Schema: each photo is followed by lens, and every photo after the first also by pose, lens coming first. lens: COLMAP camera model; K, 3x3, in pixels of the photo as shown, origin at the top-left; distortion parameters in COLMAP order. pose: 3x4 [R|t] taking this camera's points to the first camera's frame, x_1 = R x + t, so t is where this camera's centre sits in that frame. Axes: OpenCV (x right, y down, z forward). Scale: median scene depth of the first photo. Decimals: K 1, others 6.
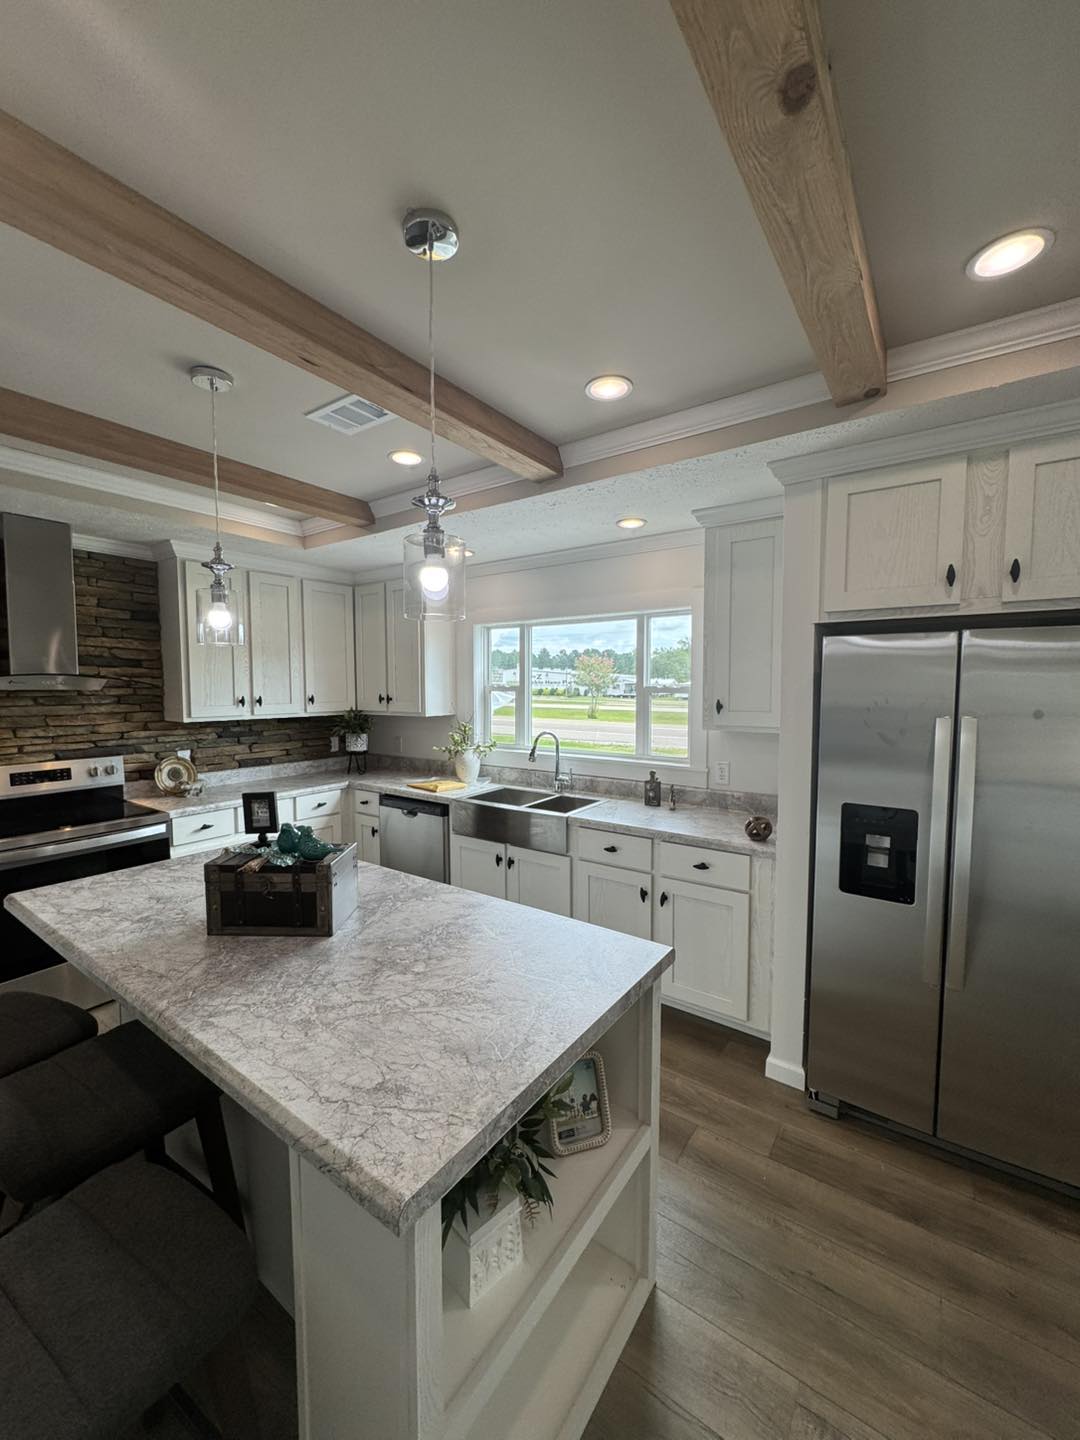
lens RADIAL K [[574.1, 0, 539.9], [0, 574.1, 717.1], [0, 0, 1]] dist [0.001221, 0.000990]
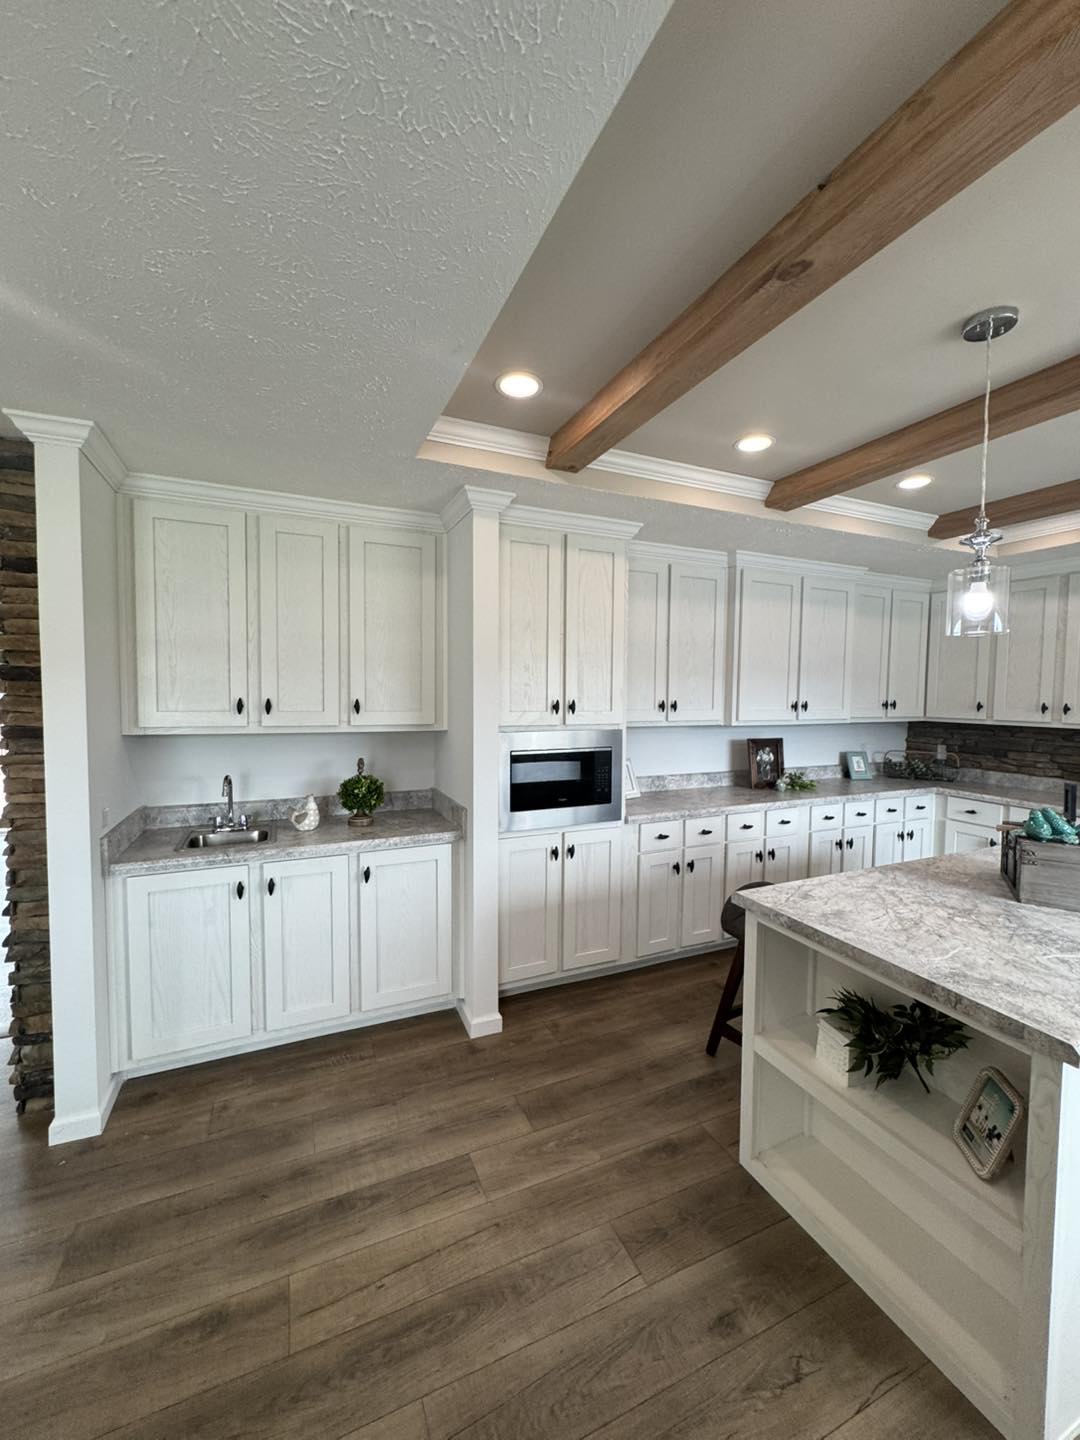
lens RADIAL K [[574.1, 0, 533.6], [0, 574.1, 717.4], [0, 0, 1]] dist [0.001221, 0.000990]
pose [[-0.514442, 0.038623, -0.856655, 0.527184], [-0.058641, 0.995062, 0.080079, -0.015207], [0.855518, 0.091431, -0.509637, 0.327936]]
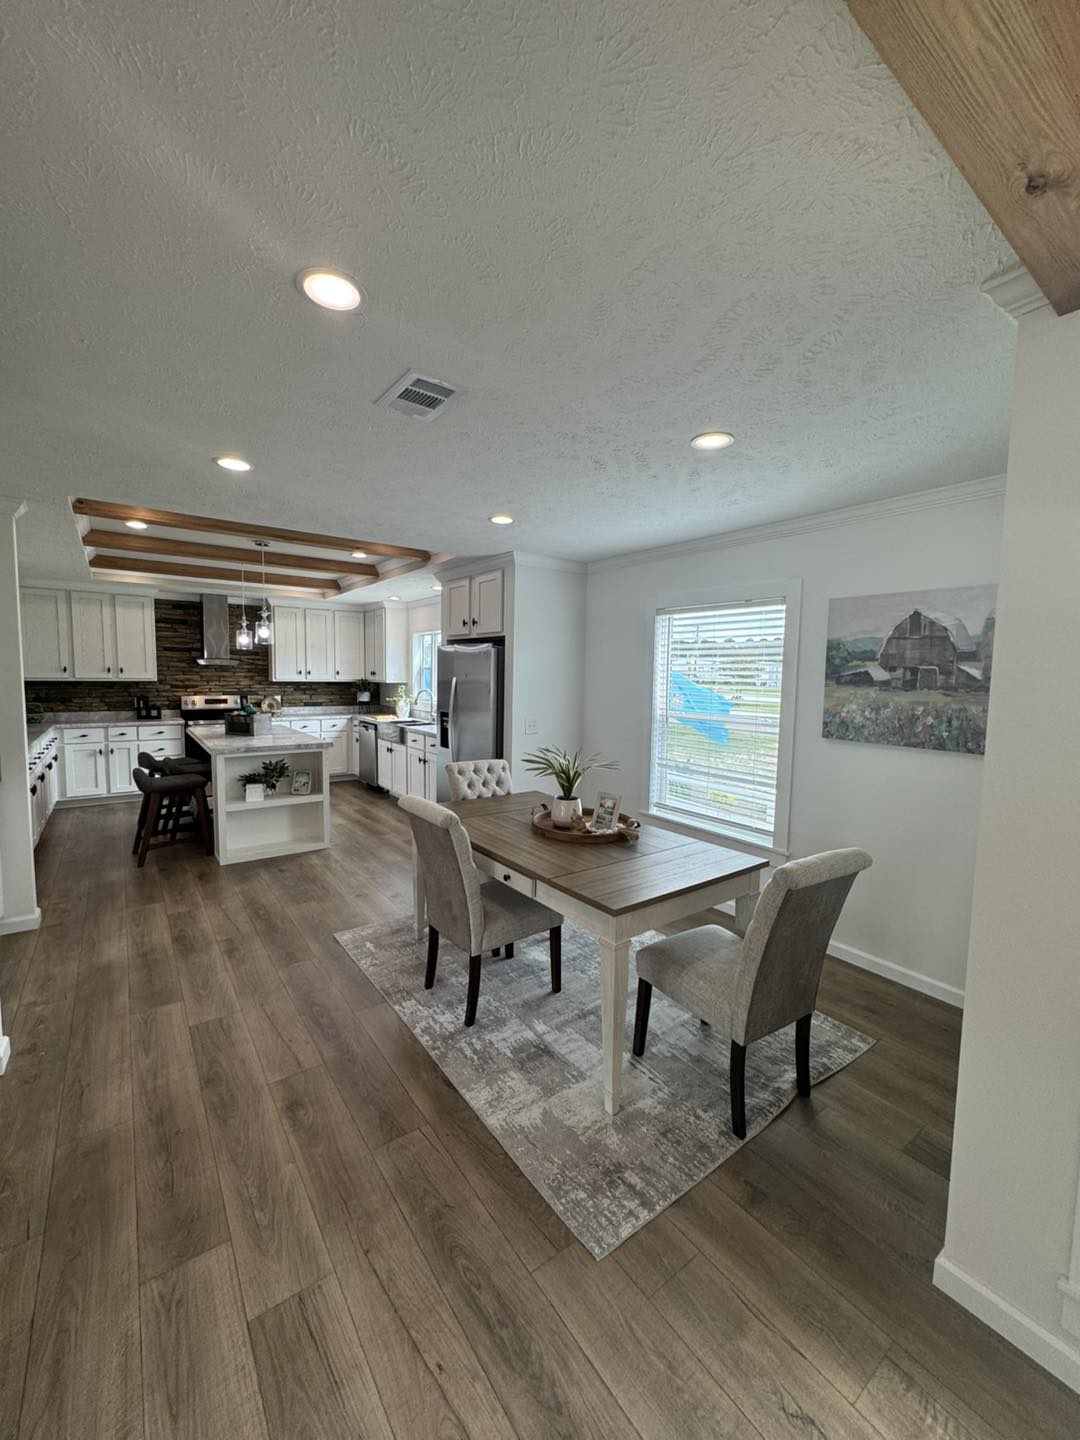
lens RADIAL K [[574.1, 0, 552.6], [0, 574.1, 733.5], [0, 0, 1]] dist [0.001221, 0.000990]
pose [[0.953277, 0.049442, -0.298026, 1.064762], [-0.035616, 0.998030, 0.051651, 0.057337], [0.299992, -0.038623, 0.953159, -0.775122]]
